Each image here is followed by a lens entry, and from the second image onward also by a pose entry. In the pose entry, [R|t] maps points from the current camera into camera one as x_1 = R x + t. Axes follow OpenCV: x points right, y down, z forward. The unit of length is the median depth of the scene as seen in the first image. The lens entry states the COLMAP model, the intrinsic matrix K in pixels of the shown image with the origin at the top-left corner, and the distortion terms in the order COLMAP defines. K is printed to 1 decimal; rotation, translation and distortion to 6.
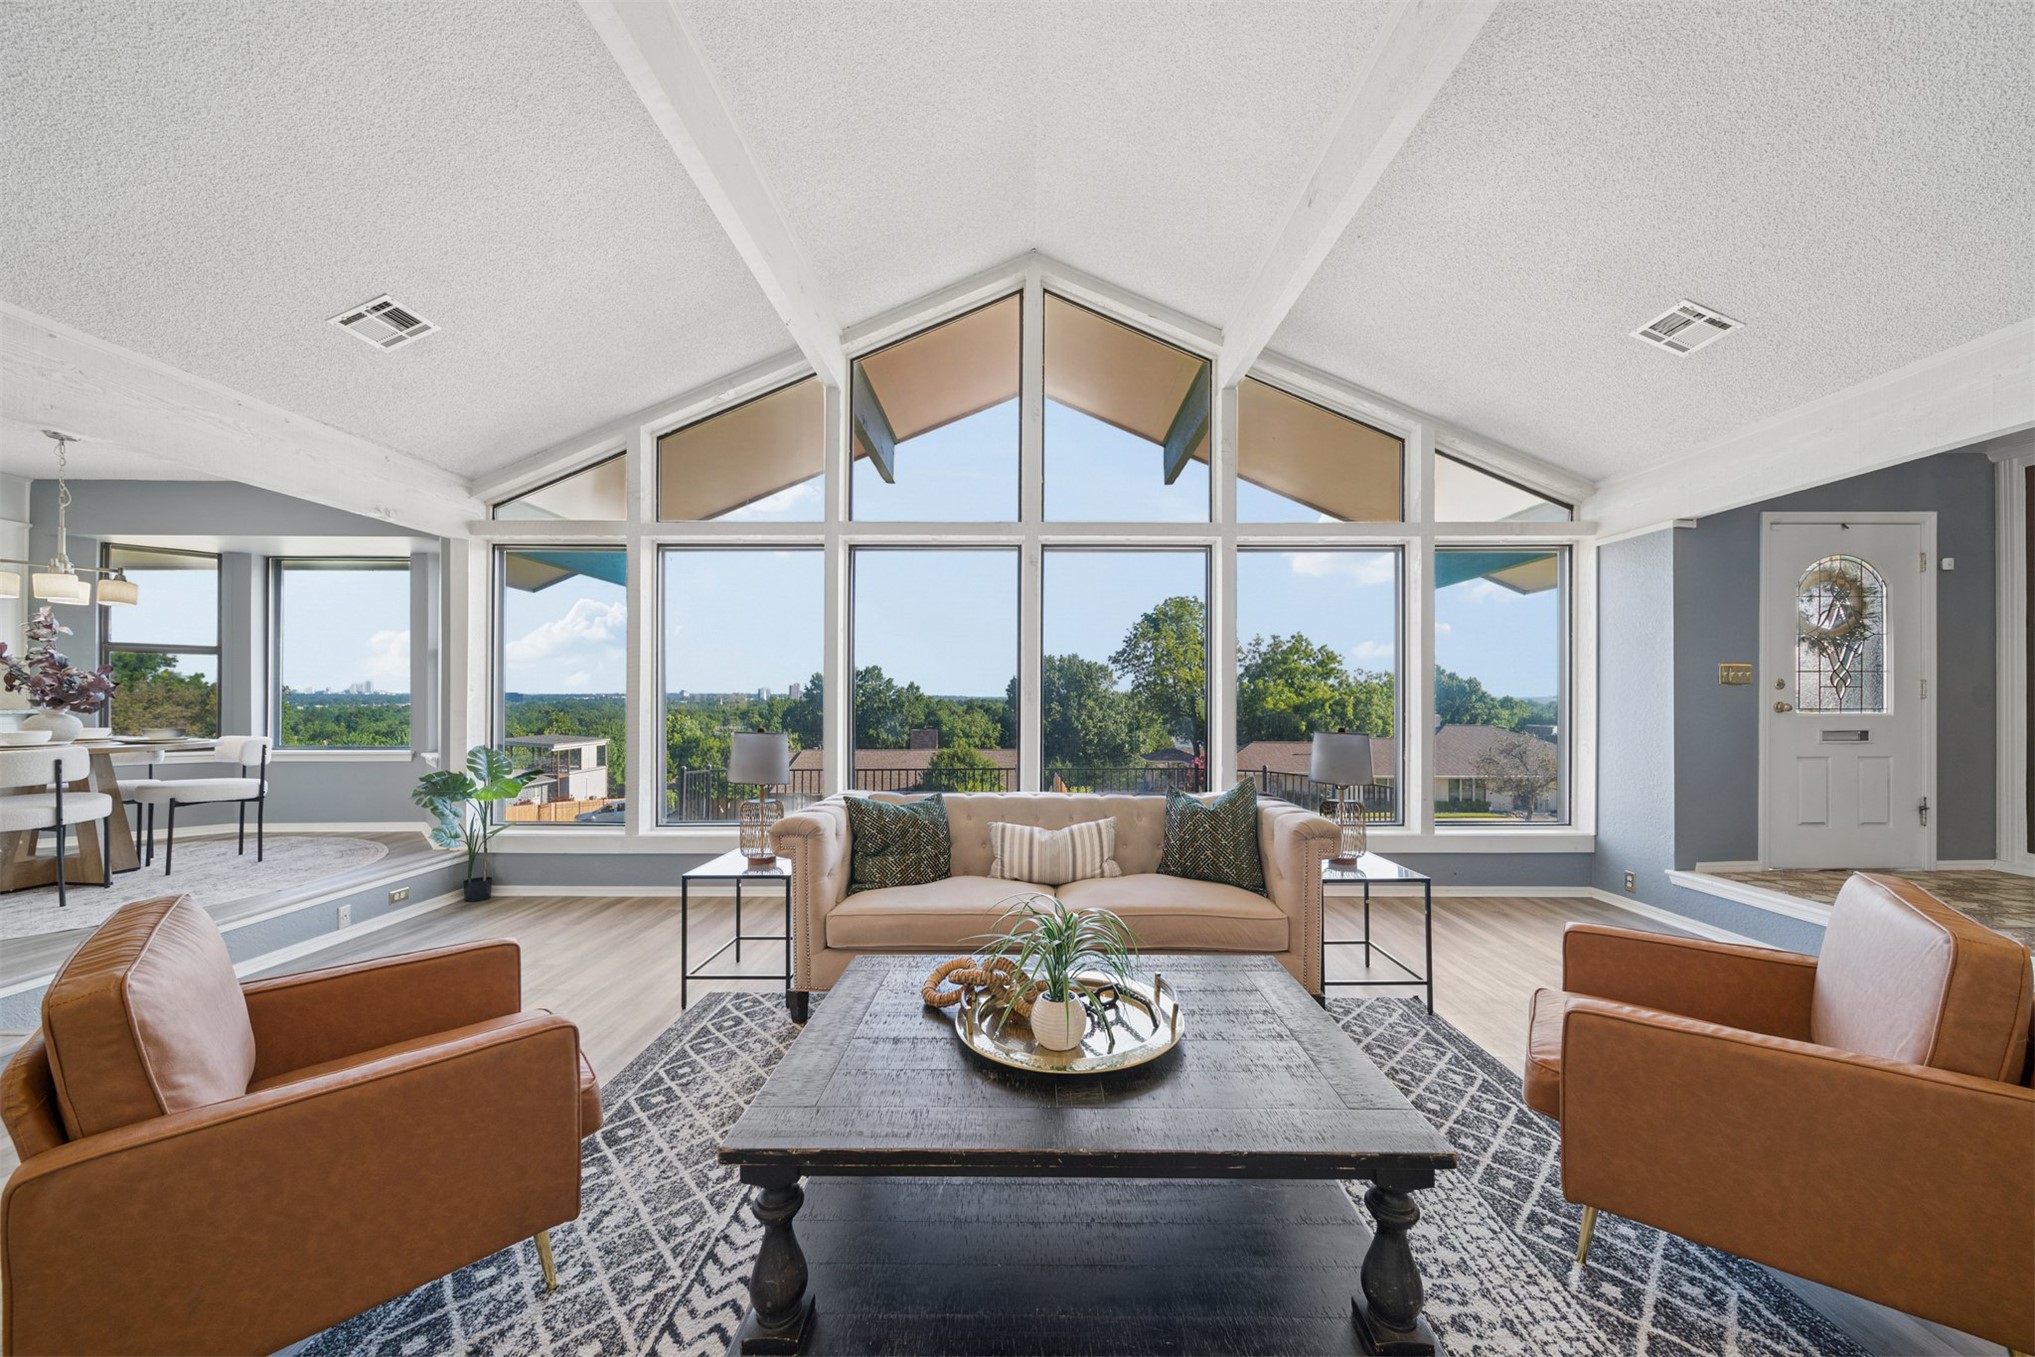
lens RADIAL K [[711.5, 0, 1025.1], [0, 711.5, 702.5], [0, 0, 1]] dist [-0.000769, -0.001086]
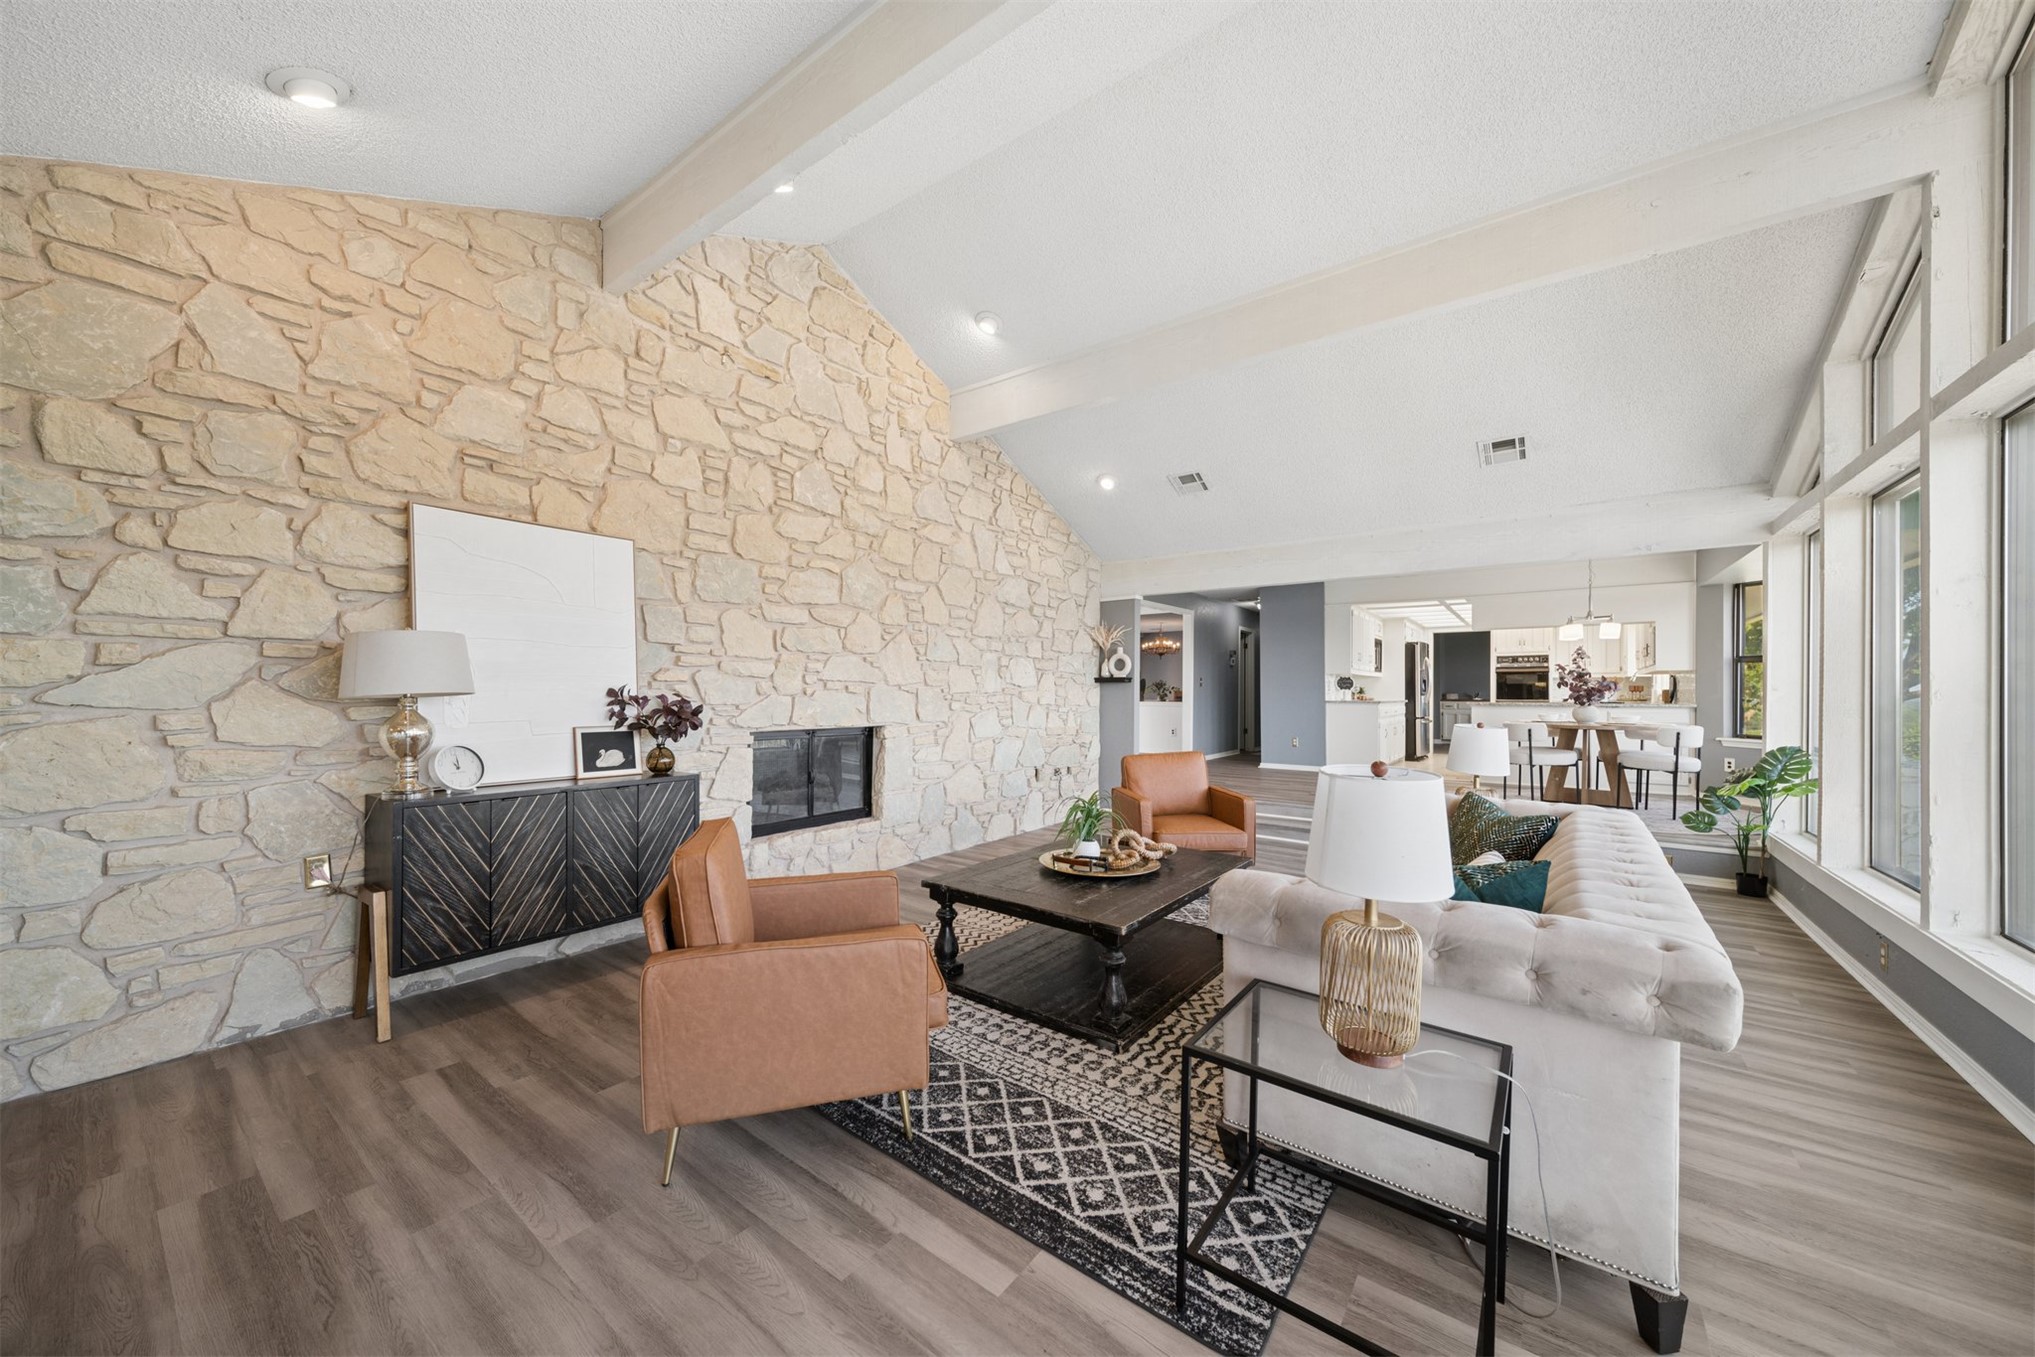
lens RADIAL K [[711.5, 0, 1024.7], [0, 711.5, 684.5], [0, 0, 1]] dist [-0.000769, -0.001086]
pose [[-0.591034, -0.012777, -0.806546, 0.754290], [-0.012636, 0.999899, -0.006581, -0.005087], [0.806548, 0.006302, -0.591135, 0.864876]]
